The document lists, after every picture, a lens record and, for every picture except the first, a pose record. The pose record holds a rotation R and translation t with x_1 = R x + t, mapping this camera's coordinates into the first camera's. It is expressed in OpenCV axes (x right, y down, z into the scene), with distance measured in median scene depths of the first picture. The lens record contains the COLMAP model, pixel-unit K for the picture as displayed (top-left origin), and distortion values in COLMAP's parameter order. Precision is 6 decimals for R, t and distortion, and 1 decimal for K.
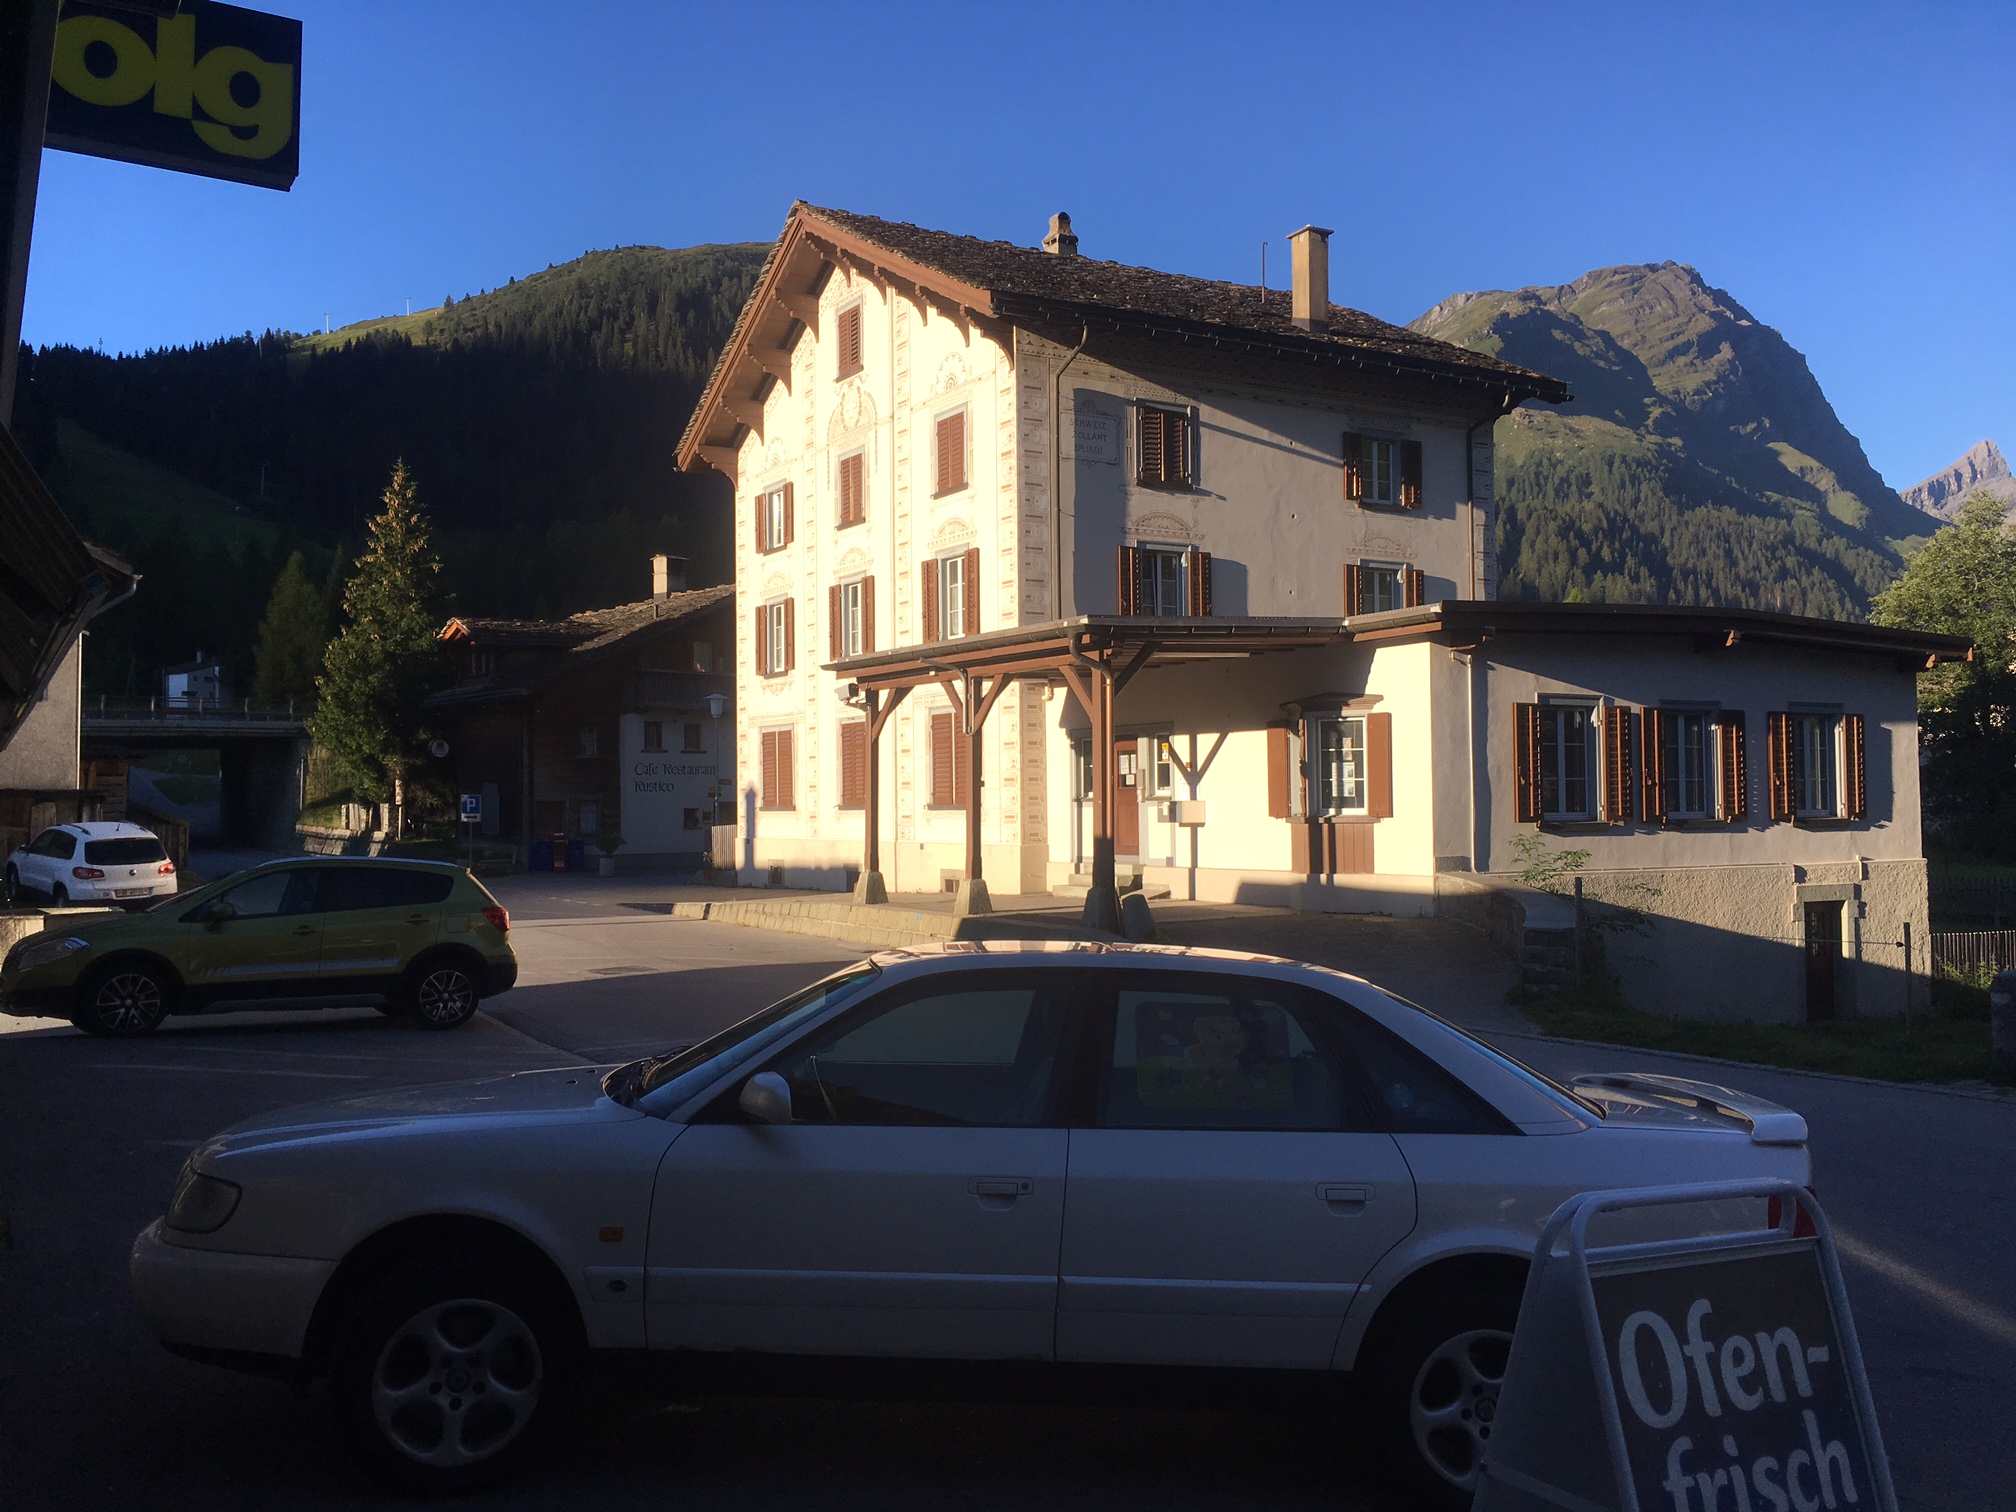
lens RADIAL K [[1714.2, 0, 1008.0], [0, 1714.2, 756.0], [0, 0, 1]] dist [0.081540, -0.122446]
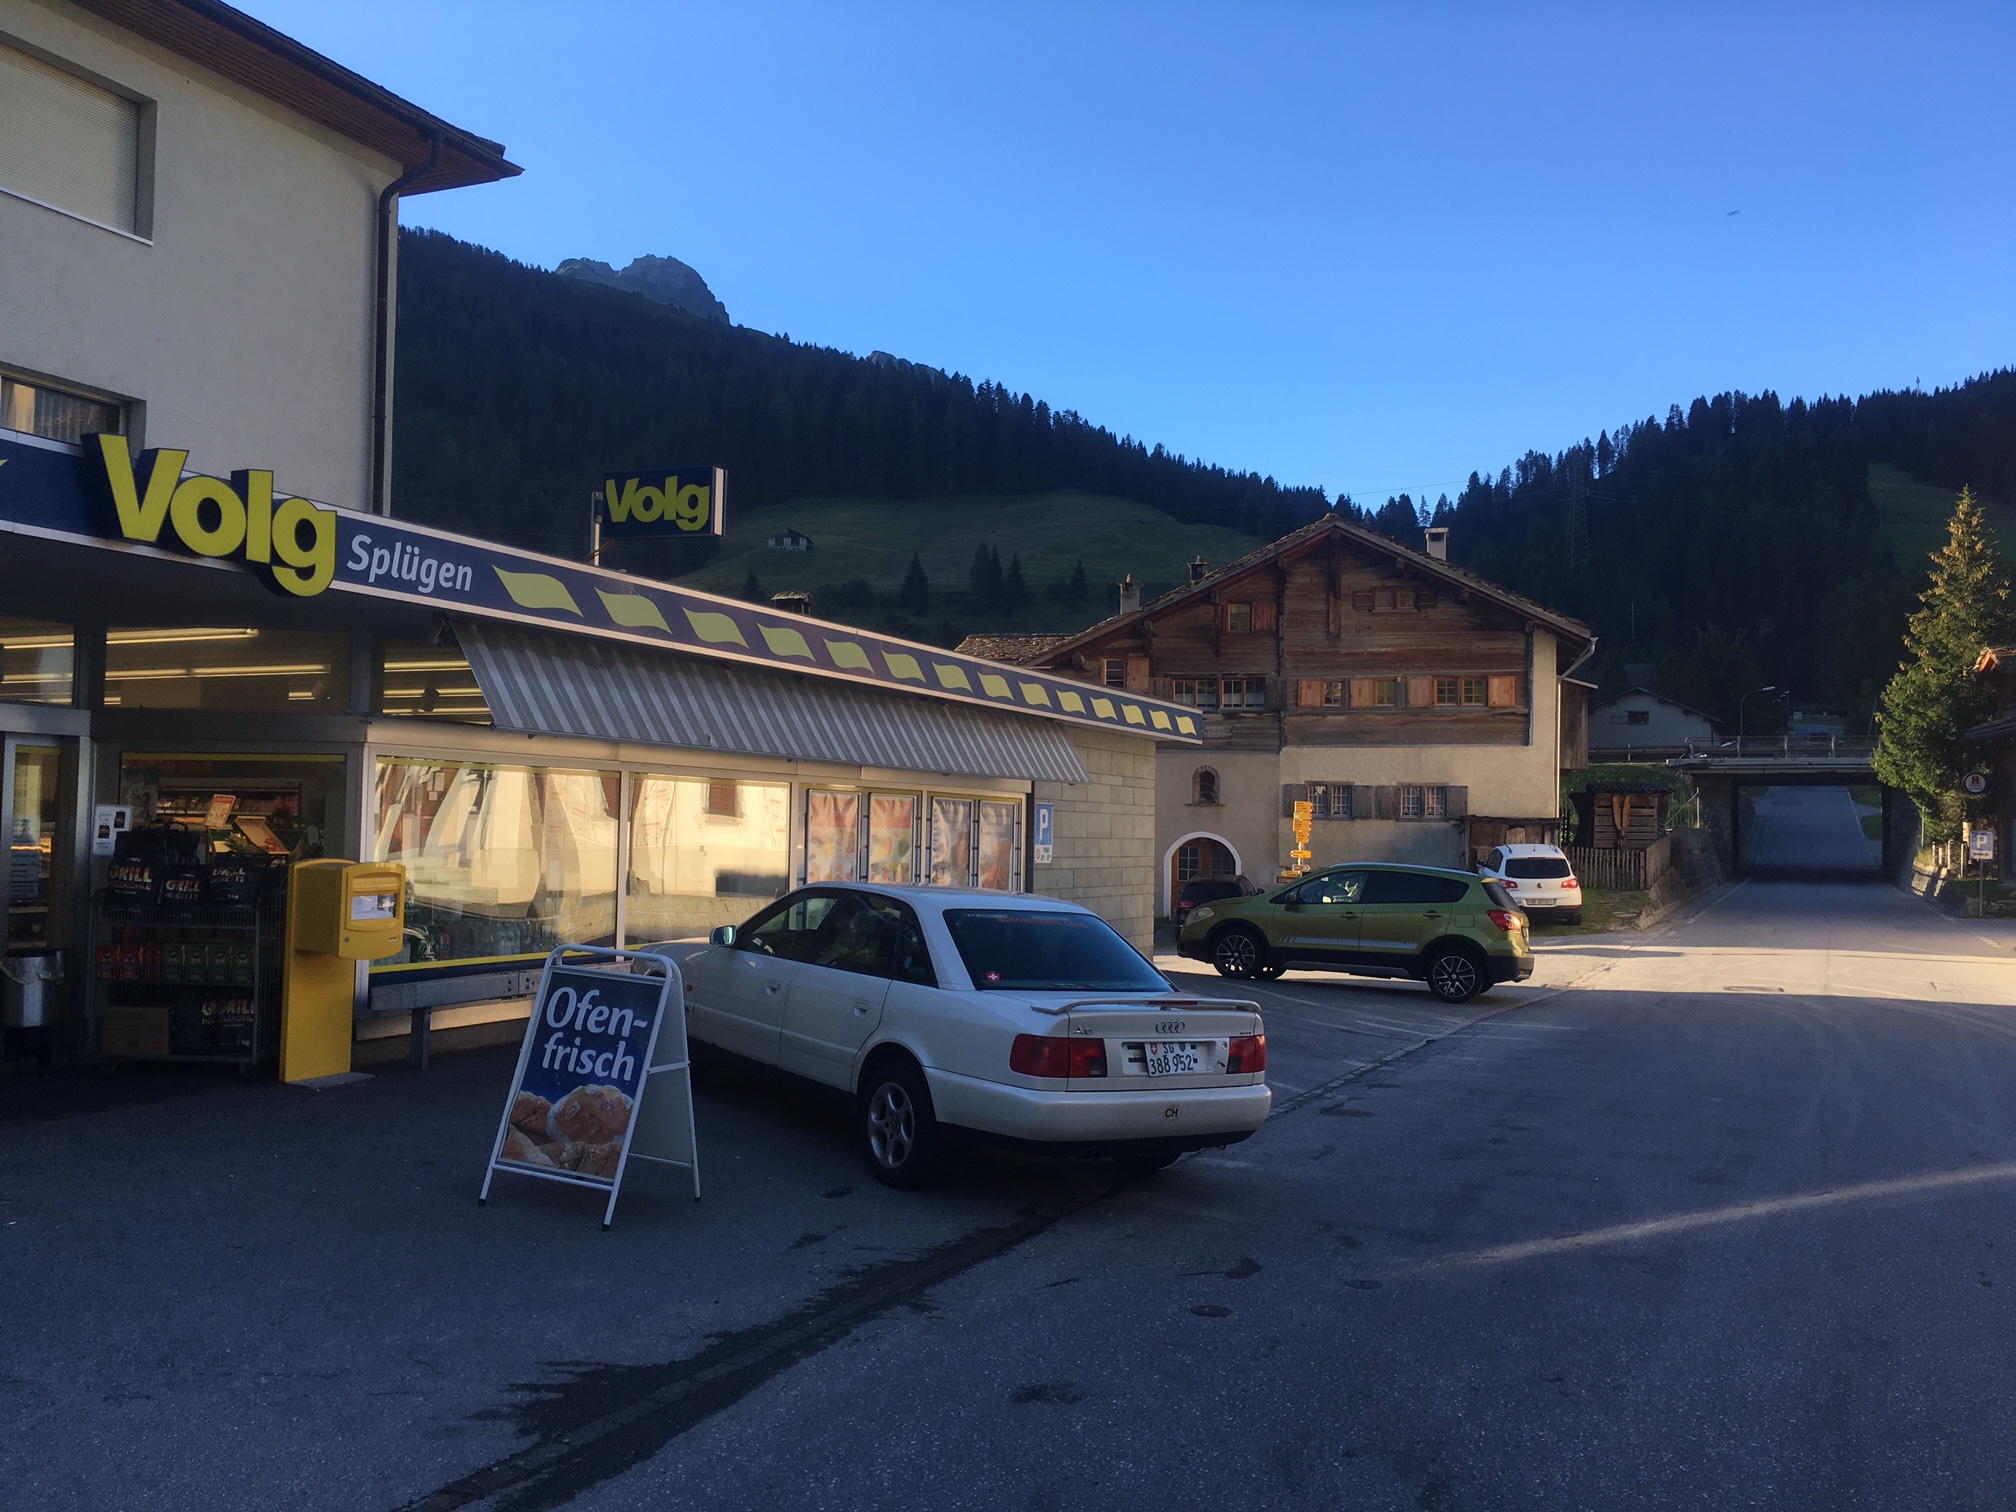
lens RADIAL K [[1714.2, 0, 1008.0], [0, 1714.2, 756.0], [0, 0, 1]] dist [0.081540, -0.122446]
pose [[0.566602, -0.018154, -0.823791, 0.286081], [0.000621, 0.999766, -0.021604, 0.002153], [0.823991, 0.011729, 0.566481, 0.005091]]
